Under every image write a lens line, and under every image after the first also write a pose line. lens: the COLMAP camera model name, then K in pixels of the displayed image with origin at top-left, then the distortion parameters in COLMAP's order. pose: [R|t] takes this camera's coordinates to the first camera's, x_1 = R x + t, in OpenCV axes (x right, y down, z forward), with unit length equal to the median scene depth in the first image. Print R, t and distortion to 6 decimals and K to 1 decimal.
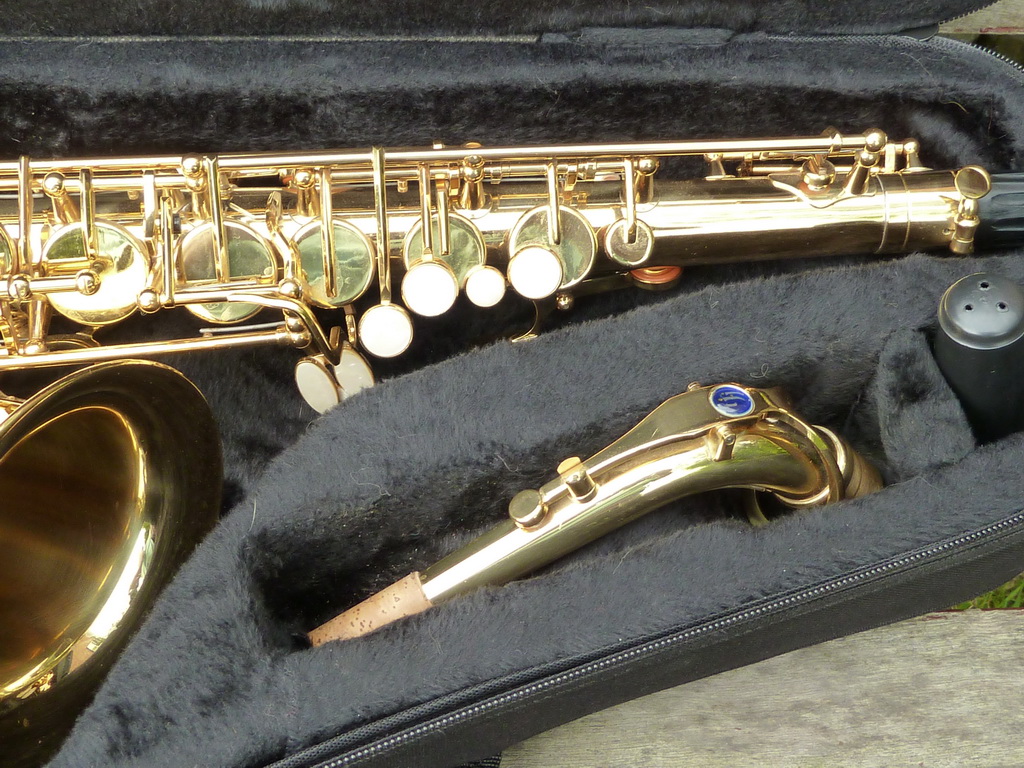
lens RADIAL K [[1356.1, 0, 512.0], [0, 1356.1, 384.0], [0, 0, 1]] dist [-0.018271, -0.078062]
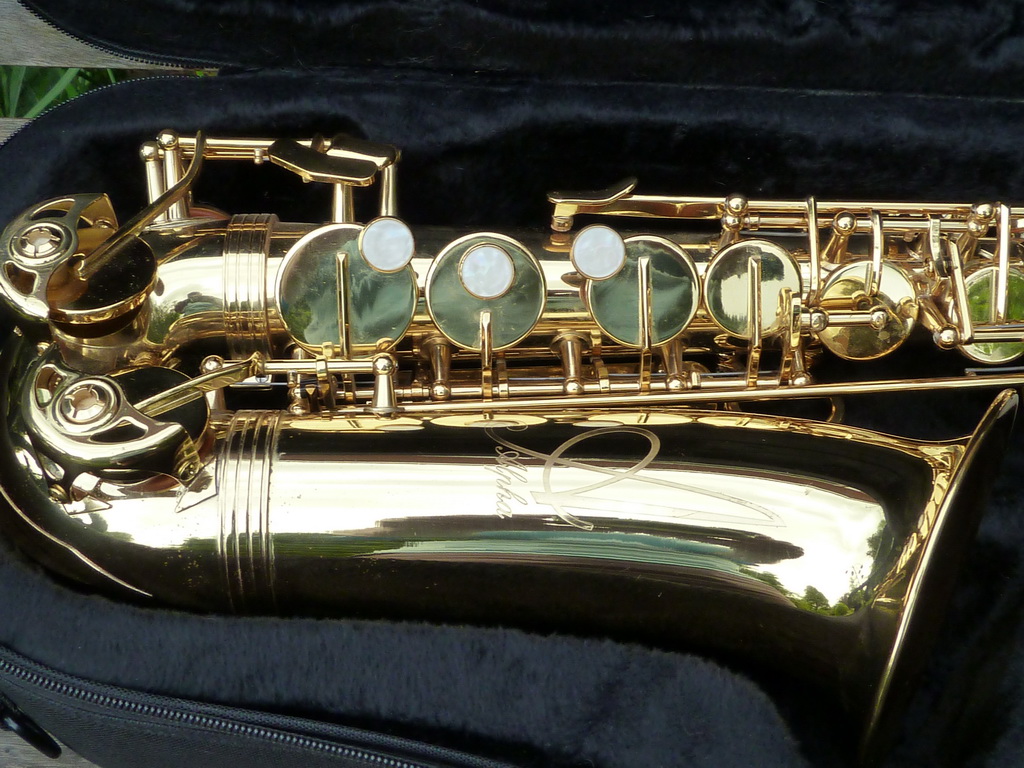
lens RADIAL K [[1356.1, 0, 512.0], [0, 1356.1, 384.0], [0, 0, 1]] dist [-0.018271, -0.078062]
pose [[0.998925, 0.041267, -0.021108, -0.529956], [-0.042562, 0.996972, -0.065081, 0.051286], [0.018358, 0.065910, 0.997657, -0.038283]]
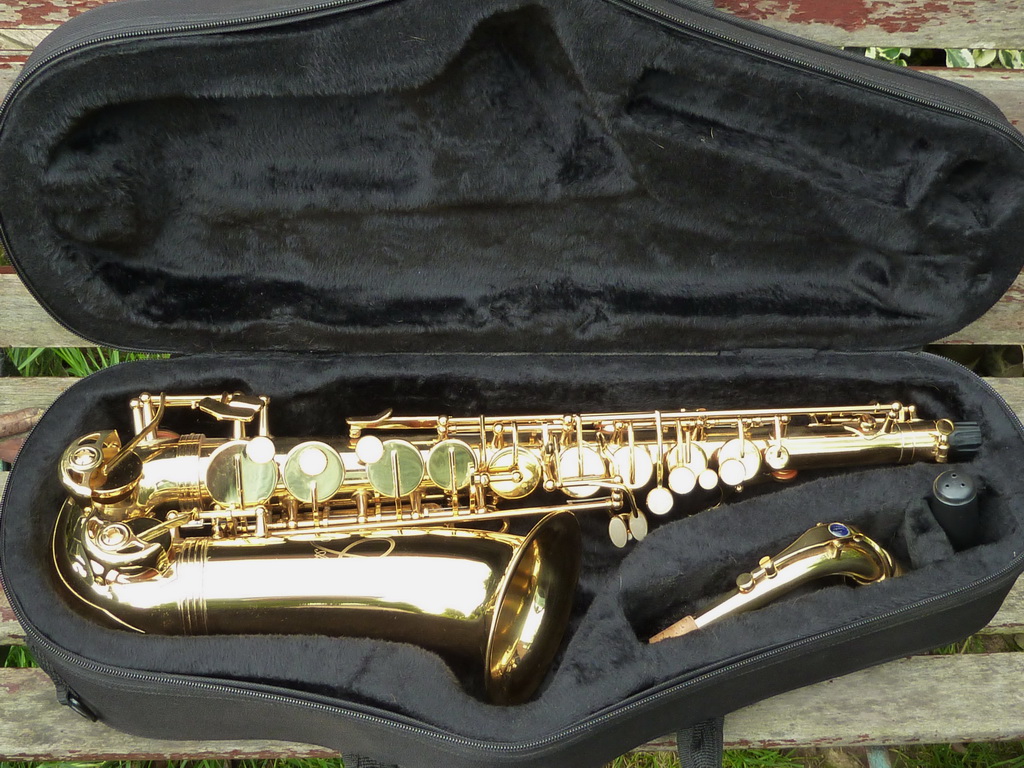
lens RADIAL K [[1356.1, 0, 512.0], [0, 1356.1, 384.0], [0, 0, 1]] dist [-0.018271, -0.078062]
pose [[0.999664, -0.000622, 0.025930, -0.346209], [0.005130, 0.984701, -0.174175, 0.131720], [-0.025425, 0.174249, 0.984373, -0.949955]]
